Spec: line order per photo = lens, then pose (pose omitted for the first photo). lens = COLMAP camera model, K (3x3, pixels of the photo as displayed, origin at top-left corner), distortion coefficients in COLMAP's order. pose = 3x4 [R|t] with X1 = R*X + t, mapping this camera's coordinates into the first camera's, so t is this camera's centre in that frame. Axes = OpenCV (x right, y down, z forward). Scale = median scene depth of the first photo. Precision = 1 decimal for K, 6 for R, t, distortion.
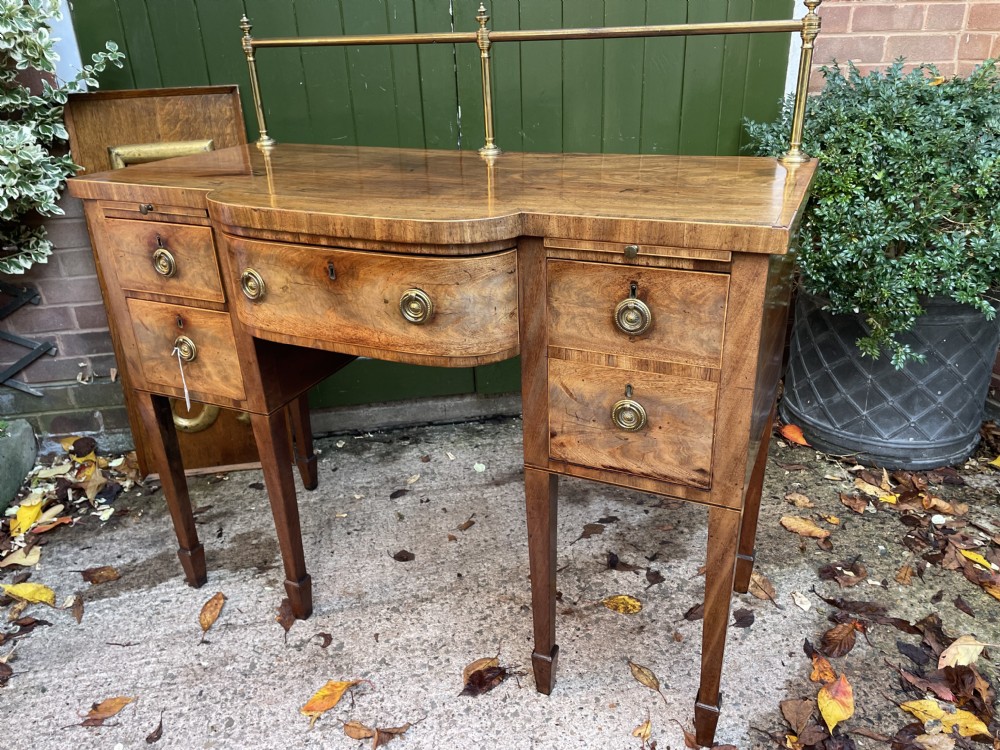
lens RADIAL K [[758.4, 0, 512.4], [0, 758.4, 375.9], [0, 0, 1]] dist [0.076254, -0.104371]
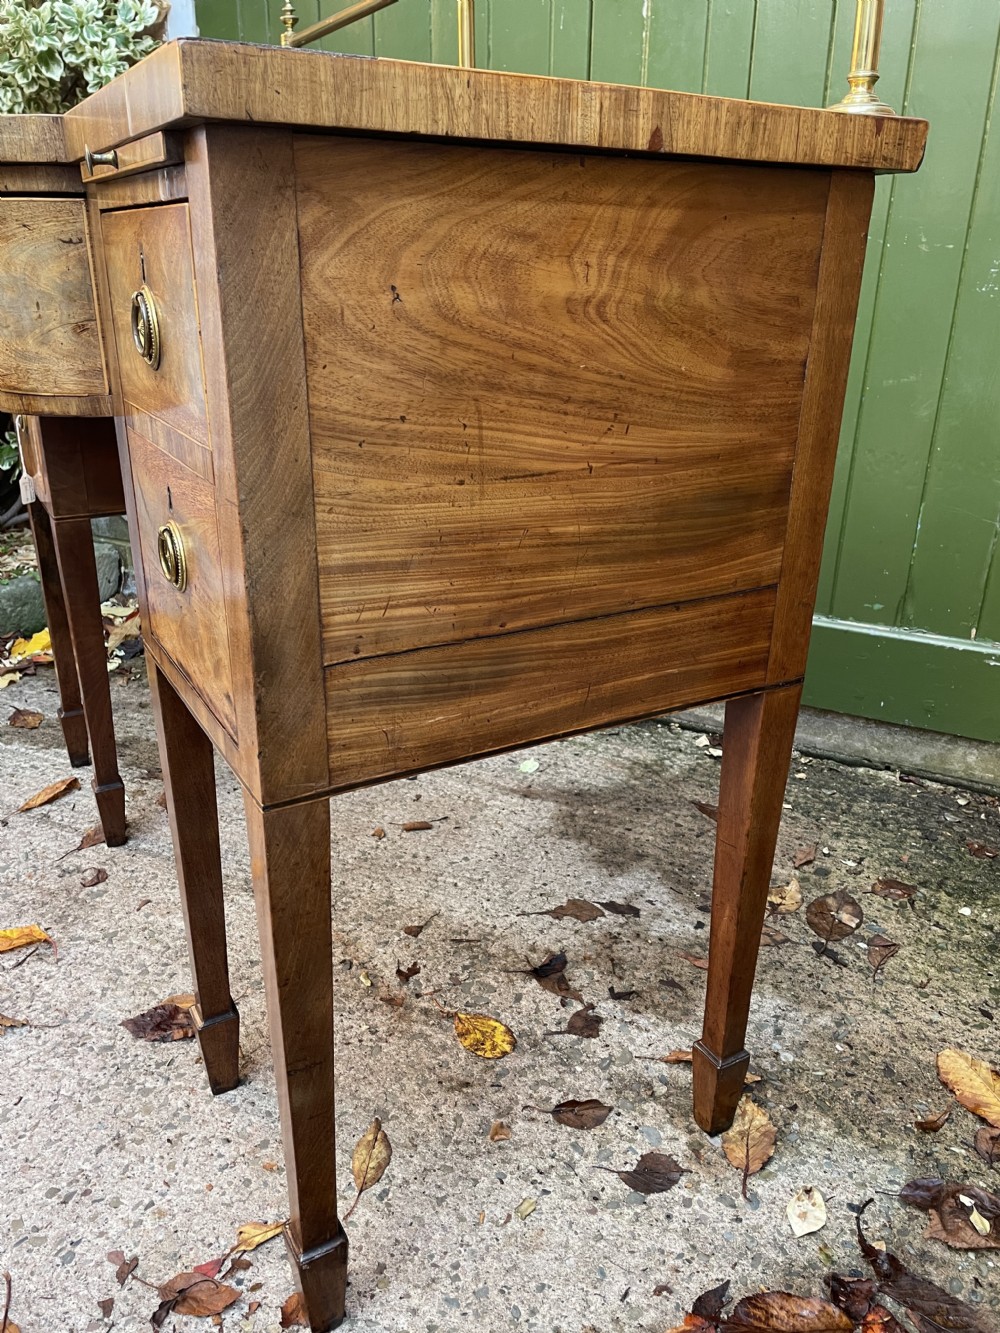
lens RADIAL K [[1010.9, 0, 500.2], [0, 1010.9, 675.4], [0, 0, 1]] dist [0.076254, -0.104371]
pose [[0.803252, 0.265374, -0.533257, 0.394043], [-0.284462, 0.957485, 0.048001, 0.020825], [0.523324, 0.113134, 0.844590, 0.327193]]
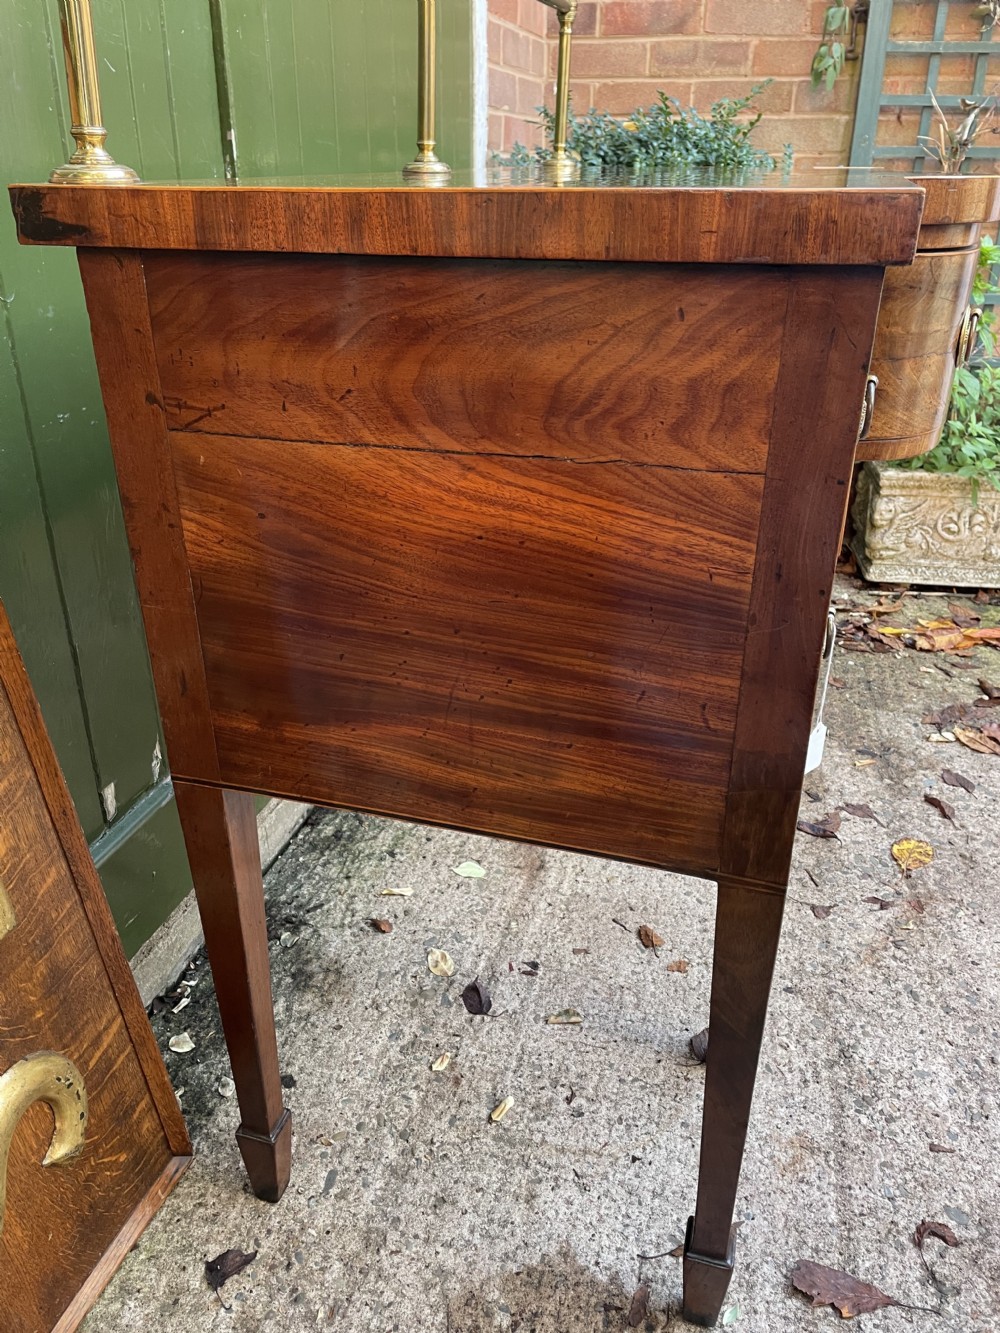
lens RADIAL K [[1010.9, 0, 490.7], [0, 1010.9, 657.8], [0, 0, 1]] dist [0.076254, -0.104371]
pose [[0.432756, -0.365102, 0.824271, -0.609468], [0.358736, 0.908555, 0.214092, -0.166818], [-0.827062, 0.203046, 0.524158, 0.675829]]
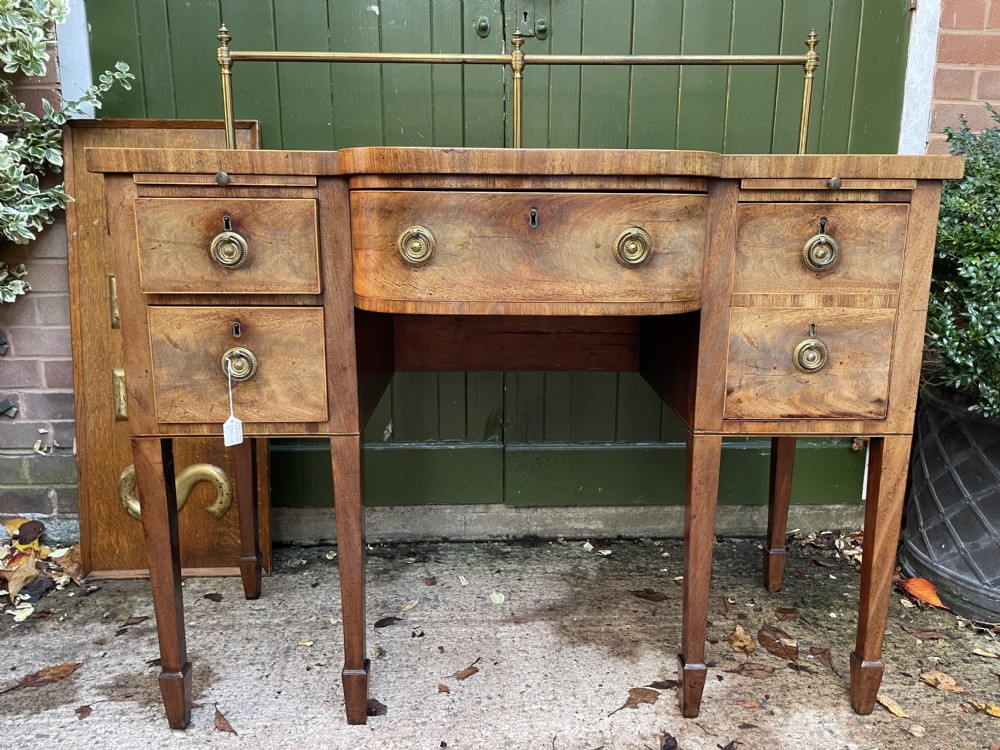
lens RADIAL K [[758.4, 0, 511.1], [0, 758.4, 366.1], [0, 0, 1]] dist [0.076254, -0.104371]
pose [[0.993572, 0.058348, -0.097009, 0.035337], [-0.078306, 0.973083, -0.216743, 0.066071], [0.081751, 0.222946, 0.971397, 0.225430]]
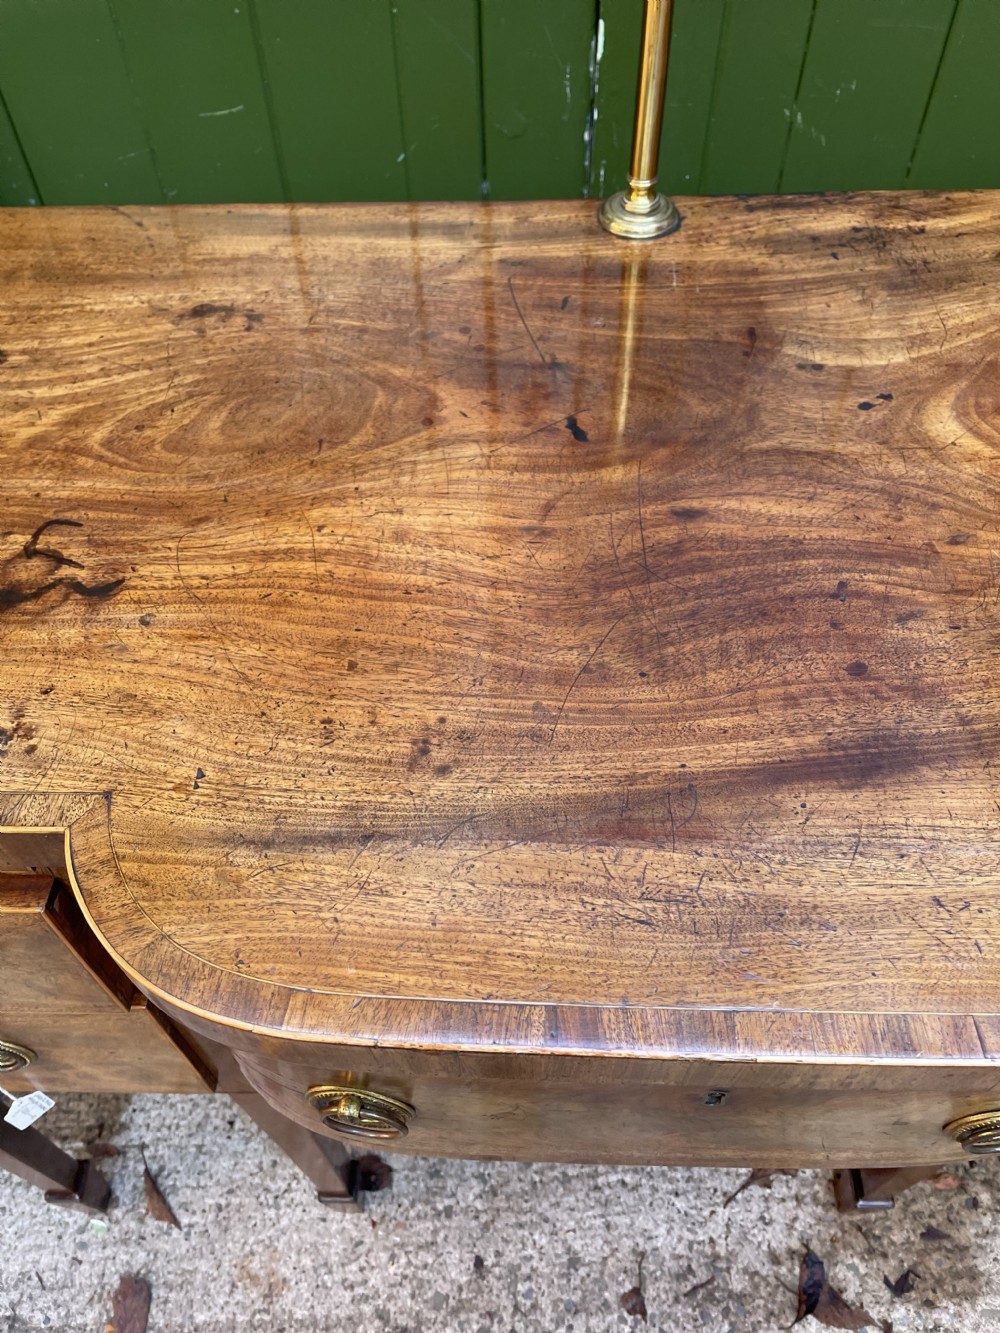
lens RADIAL K [[1010.9, 0, 489.9], [0, 1010.9, 663.7], [0, 0, 1]] dist [0.076254, -0.104371]
pose [[0.987822, 0.125873, -0.091455, -0.046440], [-0.068533, 0.879709, 0.470548, -0.333141], [0.139683, -0.458550, 0.877622, 0.553119]]
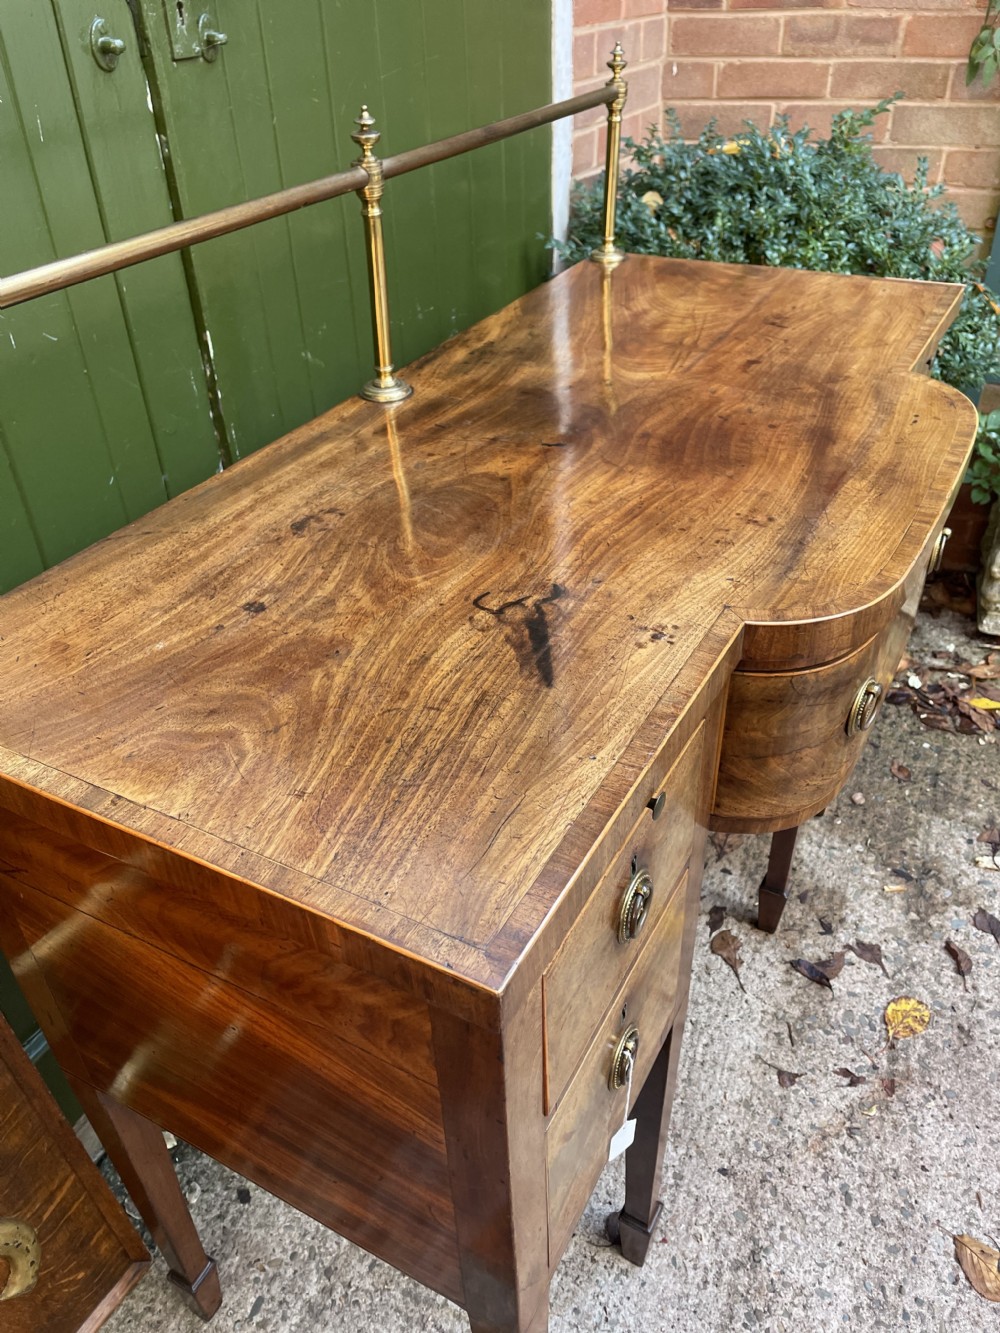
lens RADIAL K [[1010.9, 0, 489.7], [0, 1010.9, 665.4], [0, 0, 1]] dist [0.076254, -0.104371]
pose [[0.604080, -0.453605, 0.655233, -0.450193], [0.343496, 0.890109, 0.299526, -0.319560], [-0.719096, 0.044132, 0.693508, 0.529838]]
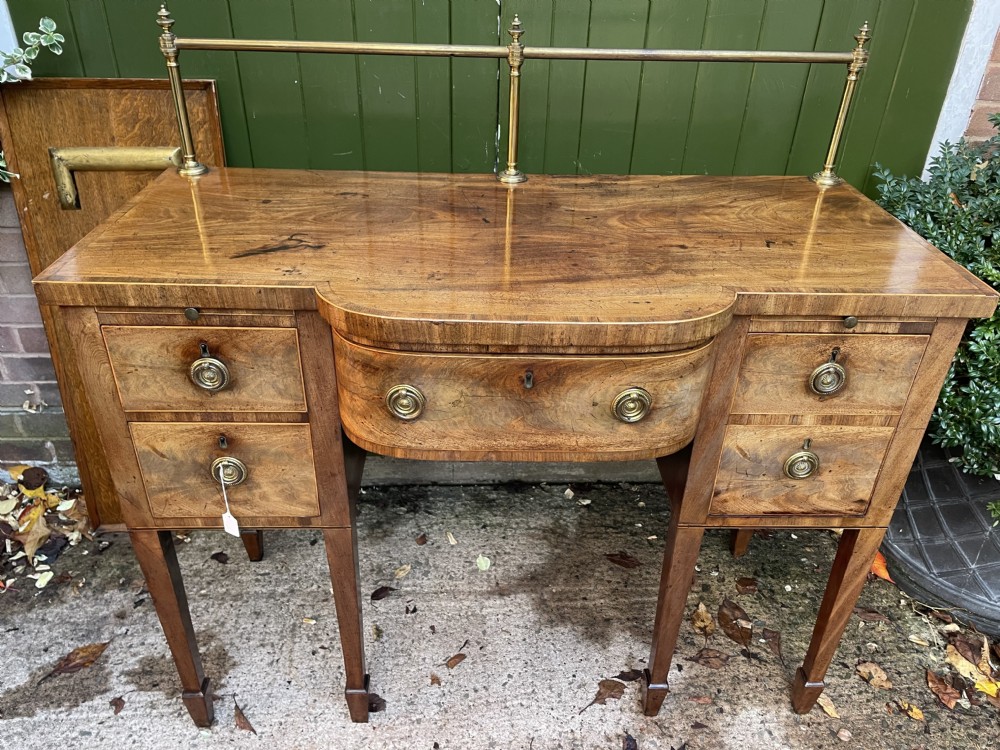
lens RADIAL K [[758.4, 0, 505.2], [0, 758.4, 373.2], [0, 0, 1]] dist [0.076254, -0.104371]
pose [[0.992862, 0.105366, -0.055886, 0.005807], [-0.097910, 0.987618, 0.122574, -0.211220], [0.068109, -0.116227, 0.990885, 0.223855]]
